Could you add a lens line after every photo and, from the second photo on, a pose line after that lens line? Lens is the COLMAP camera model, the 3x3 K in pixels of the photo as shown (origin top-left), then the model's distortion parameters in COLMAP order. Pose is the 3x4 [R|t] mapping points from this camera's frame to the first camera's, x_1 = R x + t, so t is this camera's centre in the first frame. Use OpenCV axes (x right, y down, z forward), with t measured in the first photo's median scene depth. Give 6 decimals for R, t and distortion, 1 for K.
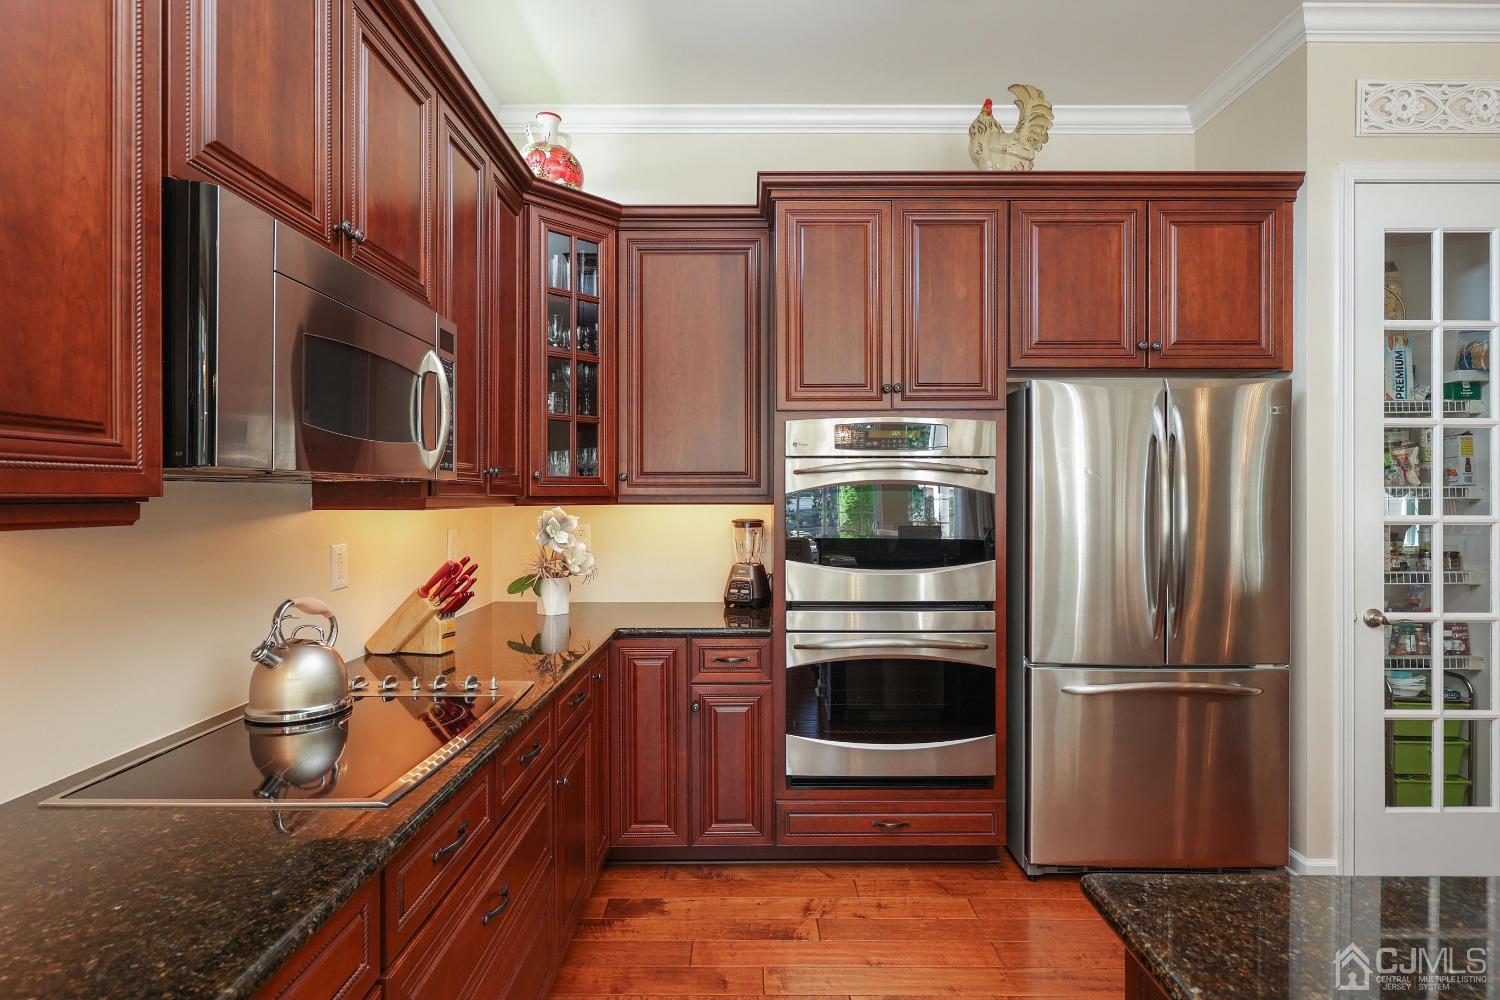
lens RADIAL K [[813.8, 0, 750.0], [0, 813.8, 500.0], [0, 0, 1]] dist [-0.002261, 0.000432]
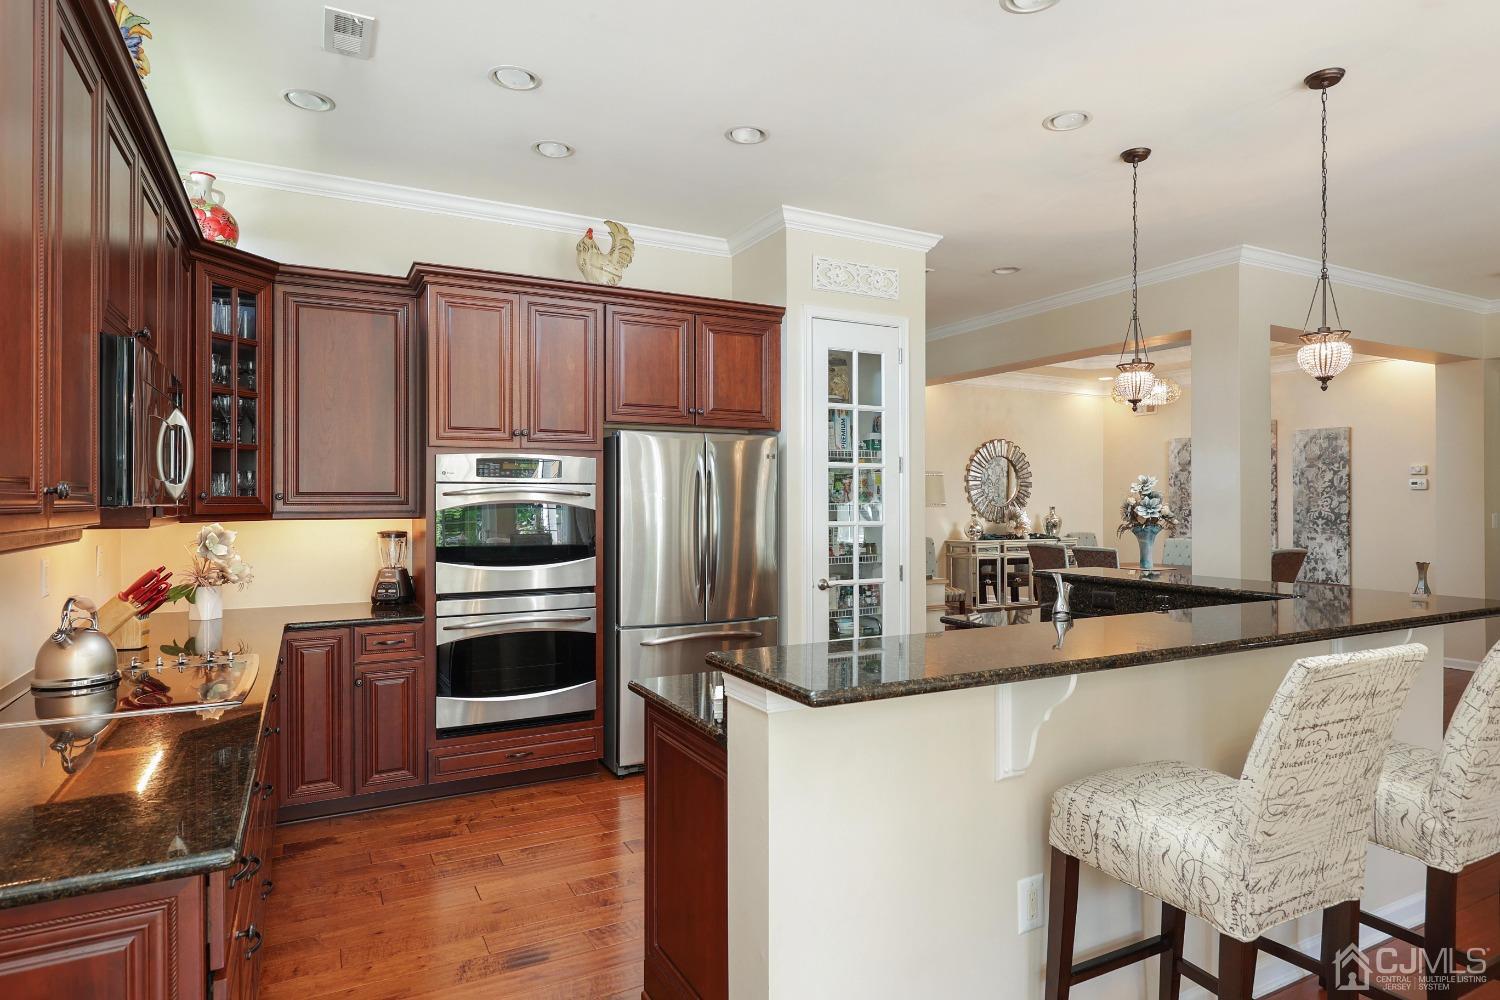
lens RADIAL K [[870.4, 0, 796.2], [0, 870.4, 496.6], [0, 0, 1]] dist [0.002565, 0.000531]
pose [[0.870169, 0.001150, 0.492752, -0.140788], [0.003796, 0.999952, -0.009037, -0.015606], [-0.492739, 0.009734, 0.870123, -0.489187]]
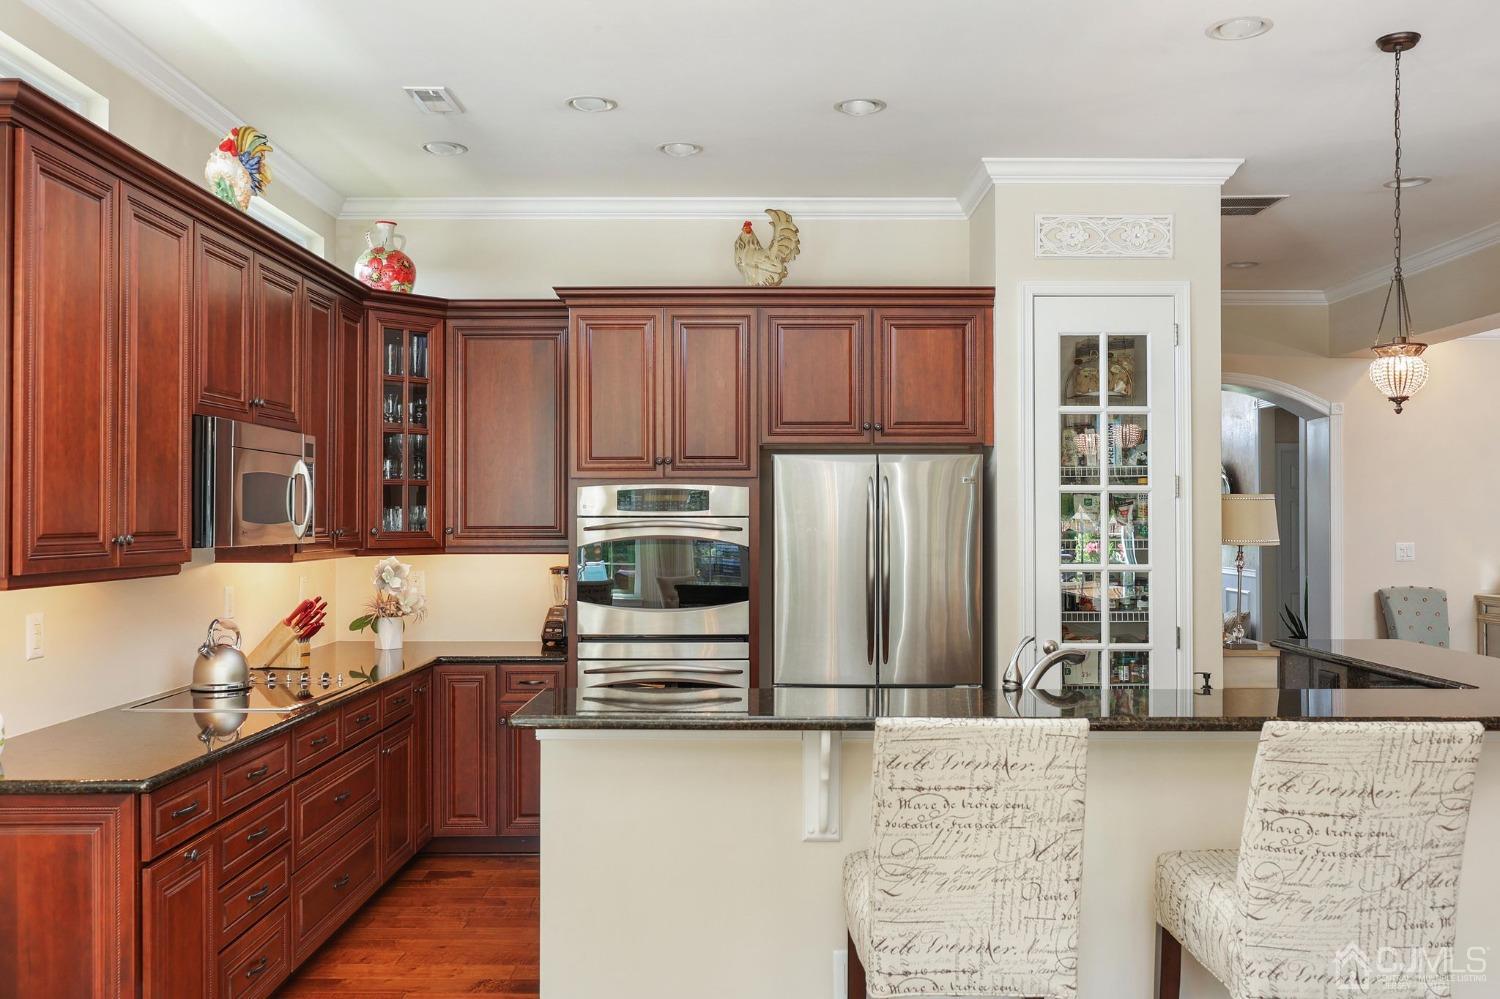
lens RADIAL K [[1328.8, 0, 751.0], [0, 1328.8, 505.3], [0, 0, 1]] dist [0.002877, -0.004543]
pose [[0.999996, 0.000064, 0.002852, 0.299823], [-0.000021, 0.999887, -0.015048, -0.039822], [-0.002852, 0.015048, 0.999883, -1.001488]]
